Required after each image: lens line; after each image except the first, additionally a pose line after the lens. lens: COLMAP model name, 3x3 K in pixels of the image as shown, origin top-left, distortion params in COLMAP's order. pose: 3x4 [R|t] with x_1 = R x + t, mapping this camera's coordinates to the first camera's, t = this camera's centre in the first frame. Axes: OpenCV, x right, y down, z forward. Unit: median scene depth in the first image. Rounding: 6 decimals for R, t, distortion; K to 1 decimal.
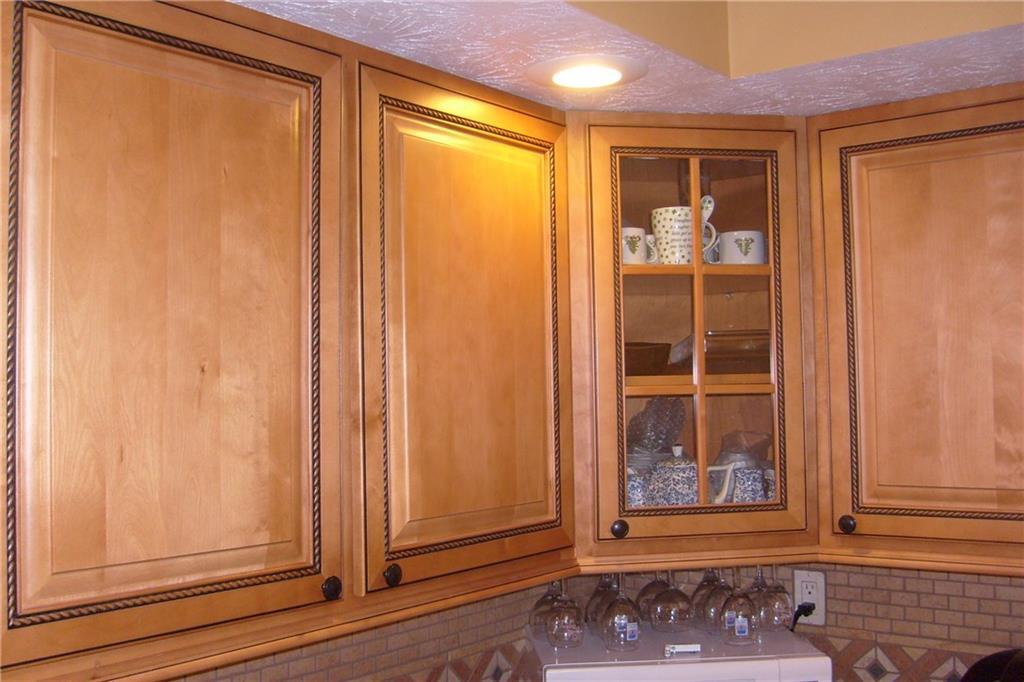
lens RADIAL K [[1079.6, 0, 491.3], [0, 1079.6, 343.0], [0, 0, 1]] dist [-0.159487, 0.145338]
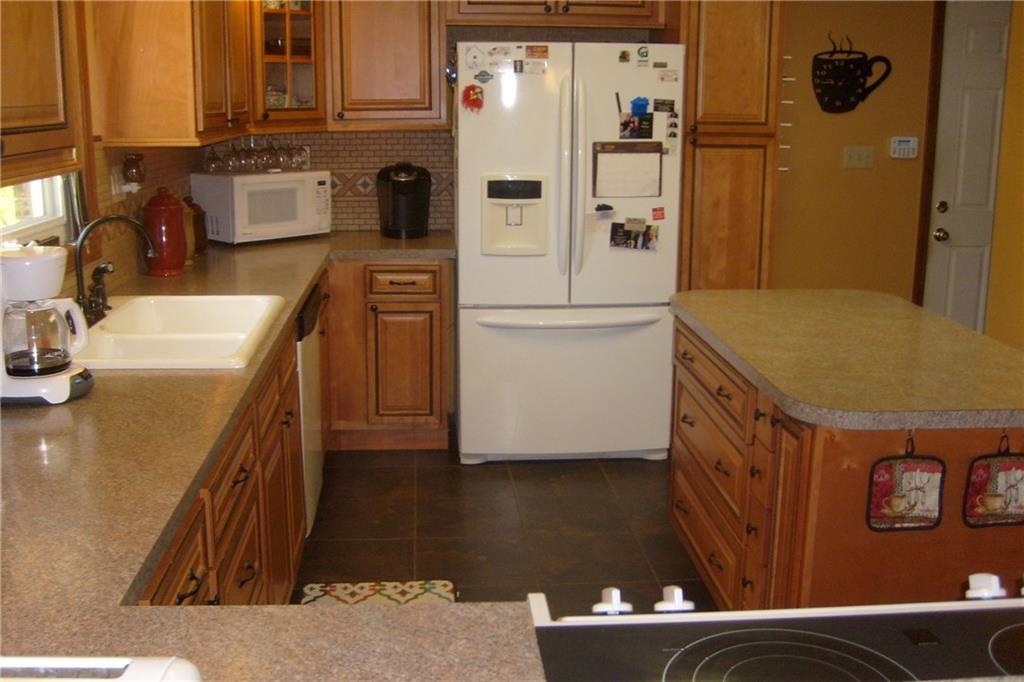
lens RADIAL K [[1079.6, 0, 491.3], [0, 1079.6, 343.0], [0, 0, 1]] dist [-0.159487, 0.145338]
pose [[0.740207, -0.133252, 0.659043, -1.160247], [-0.040692, 0.969491, 0.241725, 0.061274], [-0.671147, -0.205744, 0.712202, -1.199724]]
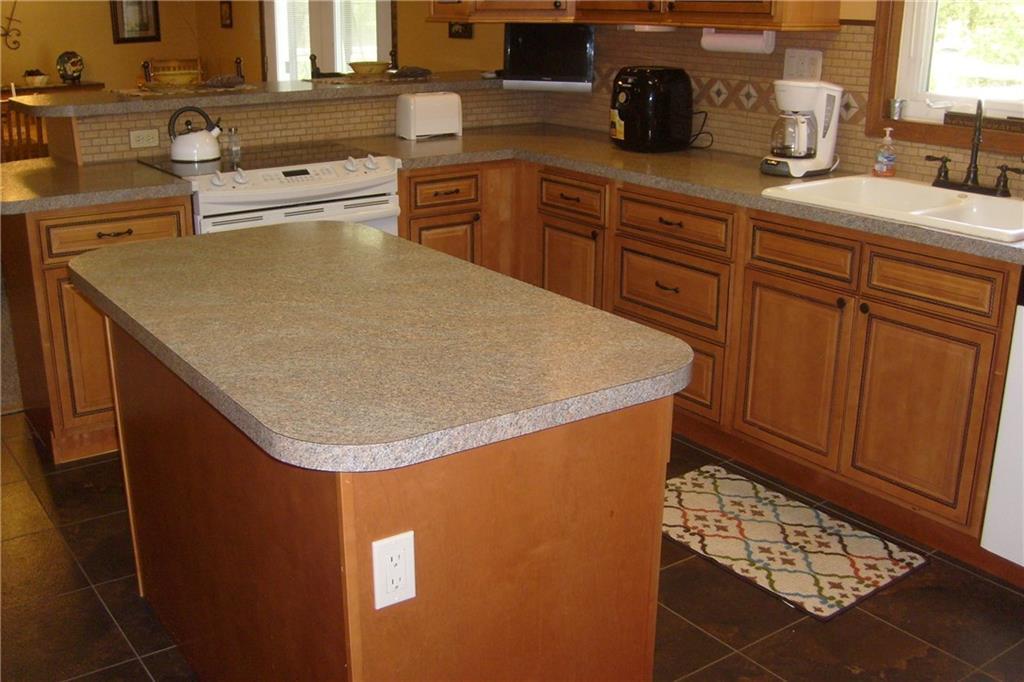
lens RADIAL K [[1079.6, 0, 491.3], [0, 1079.6, 343.0], [0, 0, 1]] dist [-0.159487, 0.145338]
pose [[-0.288028, 0.306999, -0.907079, 1.301651], [0.043136, 0.950418, 0.307970, 0.106894], [0.956650, 0.049576, -0.286989, 0.069104]]
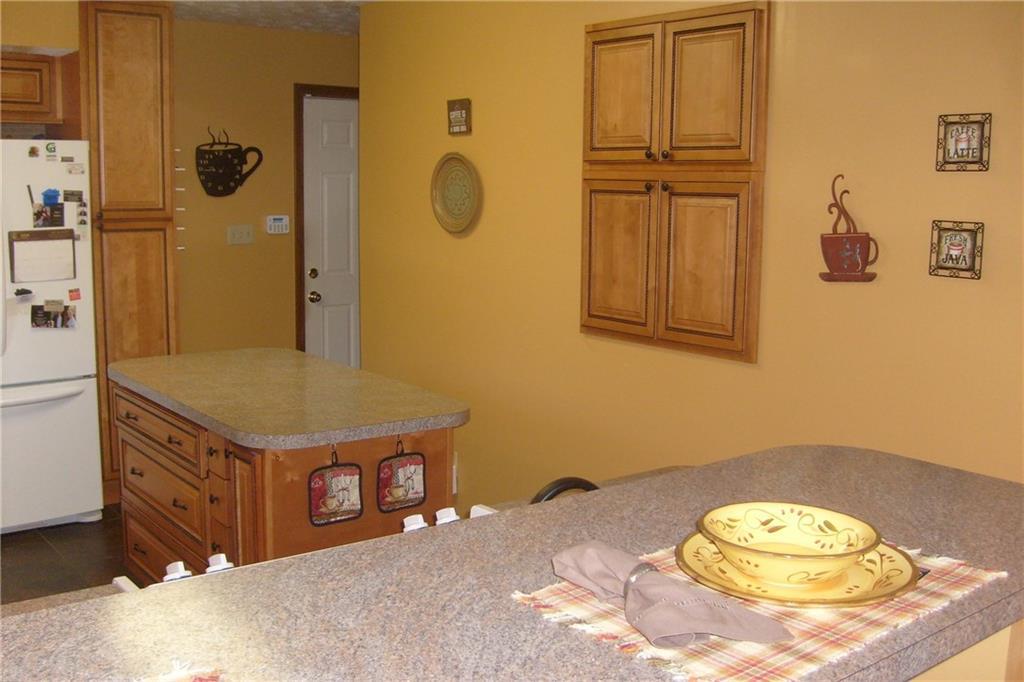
lens RADIAL K [[1079.6, 0, 491.3], [0, 1079.6, 343.0], [0, 0, 1]] dist [-0.159487, 0.145338]
pose [[0.242117, -0.130018, 0.961496, -1.509683], [-0.056271, 0.987431, 0.147695, 0.024887], [-0.968614, -0.089864, 0.231757, -1.275379]]
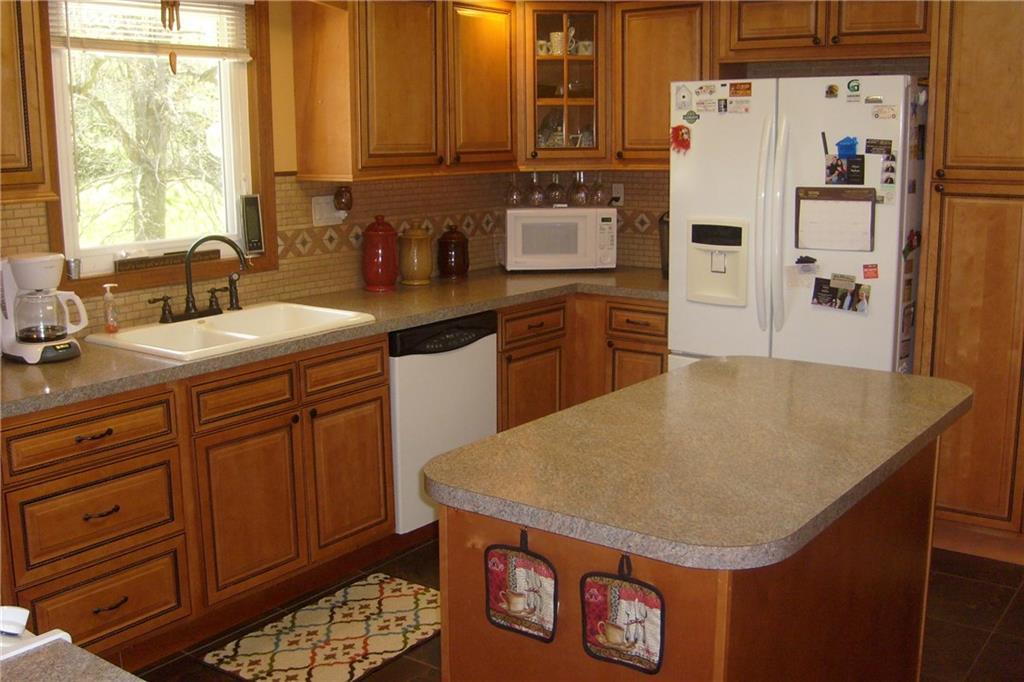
lens RADIAL K [[1079.6, 0, 491.3], [0, 1079.6, 343.0], [0, 0, 1]] dist [-0.159487, 0.145338]
pose [[0.999700, -0.001751, 0.024426, -0.054252], [-0.003874, 0.973568, 0.228364, 0.015926], [-0.024180, -0.228390, 0.973269, -1.686961]]
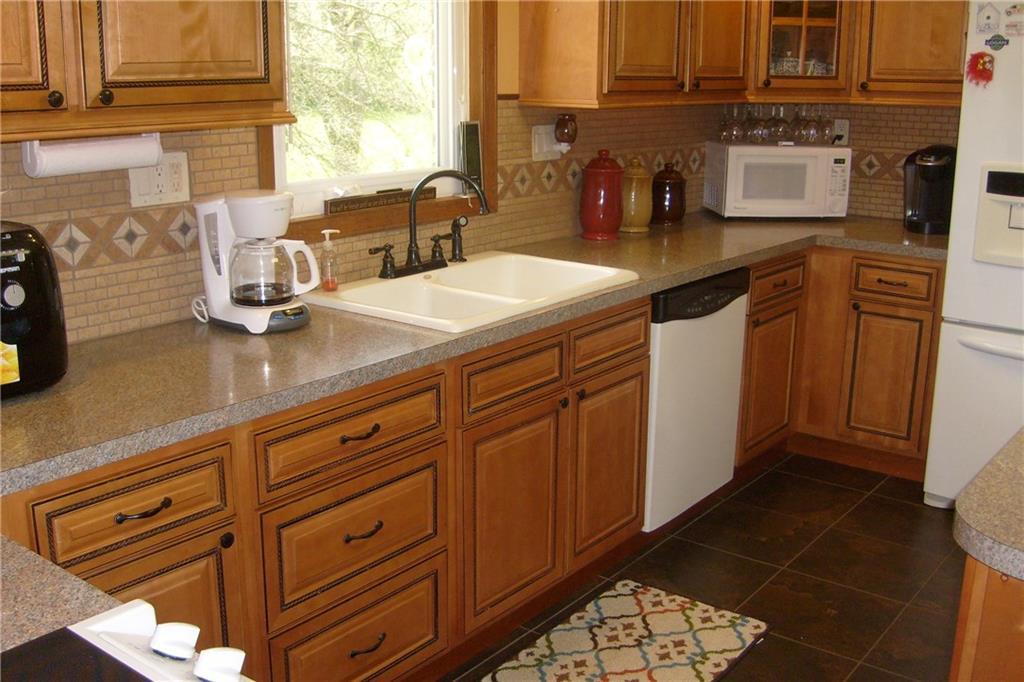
lens RADIAL K [[1079.6, 0, 491.3], [0, 1079.6, 343.0], [0, 0, 1]] dist [-0.159487, 0.145338]
pose [[0.999842, 0.017178, 0.004624, -0.461529], [-0.017781, 0.957114, 0.289164, 0.056134], [0.000541, -0.289200, 0.957268, -1.316471]]
